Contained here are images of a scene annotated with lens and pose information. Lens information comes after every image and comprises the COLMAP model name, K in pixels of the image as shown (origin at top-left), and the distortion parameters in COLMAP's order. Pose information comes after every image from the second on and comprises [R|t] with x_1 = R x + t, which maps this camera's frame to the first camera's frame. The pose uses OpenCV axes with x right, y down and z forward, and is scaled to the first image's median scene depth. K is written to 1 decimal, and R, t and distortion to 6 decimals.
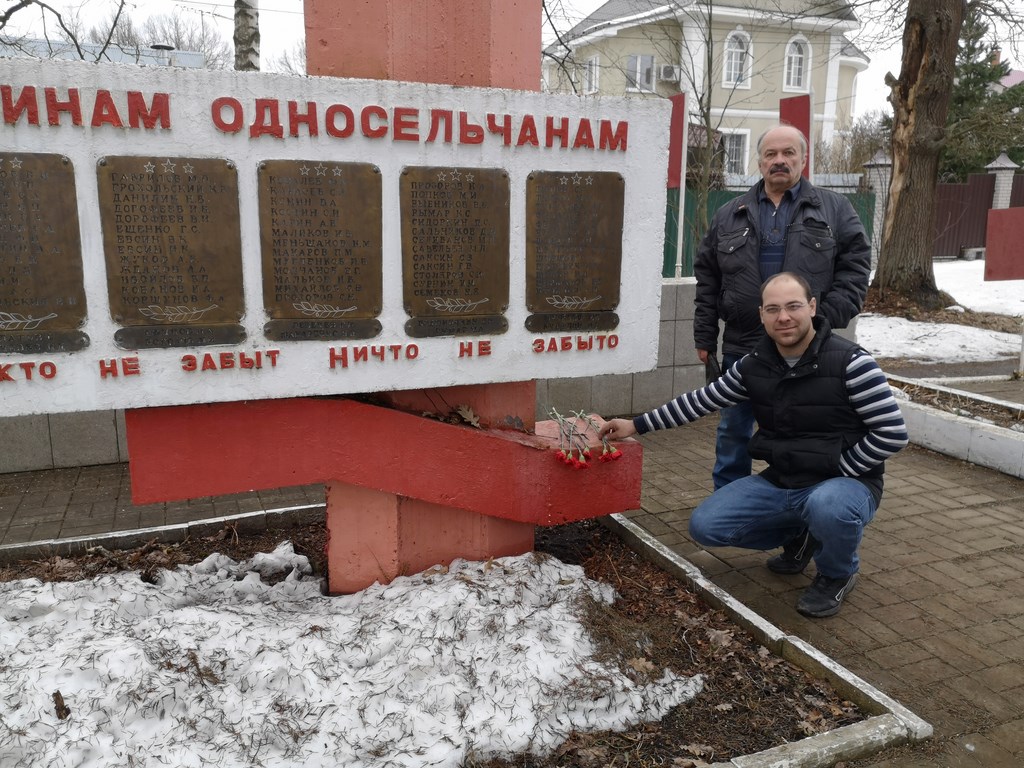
lens RADIAL K [[810.0, 0, 502.4], [0, 810.0, 382.7], [0, 0, 1]] dist [0.043464, -0.074353]
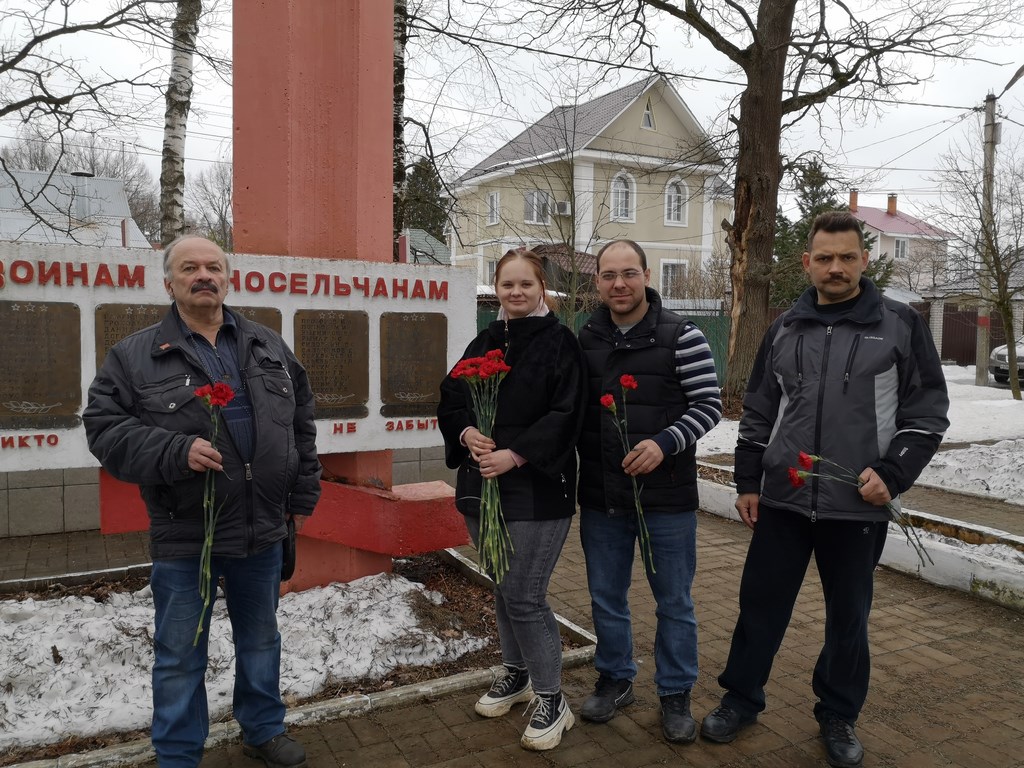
lens RADIAL K [[810.0, 0, 516.5], [0, 810.0, 375.5], [0, 0, 1]] dist [0.043464, -0.074353]
pose [[0.992766, -0.001233, 0.120056, 0.099290], [0.019009, 0.988949, -0.147030, 0.086678], [-0.118548, 0.148249, 0.981819, -0.506108]]
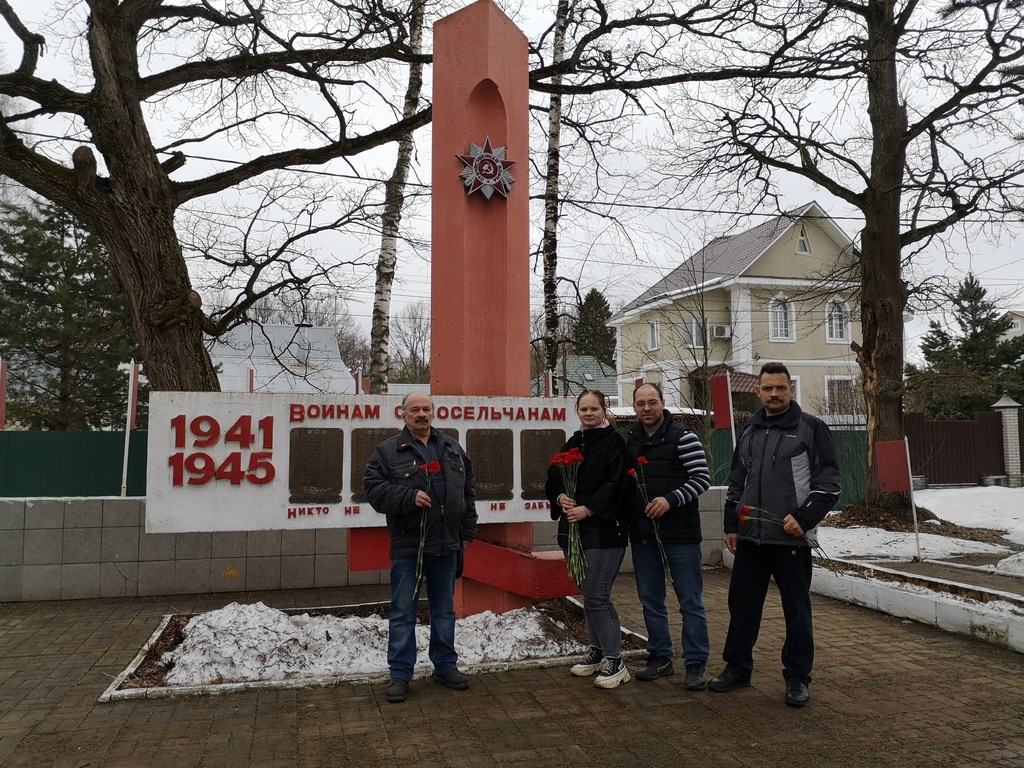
lens RADIAL K [[810.0, 0, 539.3], [0, 810.0, 371.9], [0, 0, 1]] dist [0.043464, -0.074353]
pose [[0.997530, -0.020784, -0.067098, 0.236299], [-0.000272, 0.954074, -0.299572, 0.272409], [0.070243, 0.298850, 0.951711, -1.232608]]
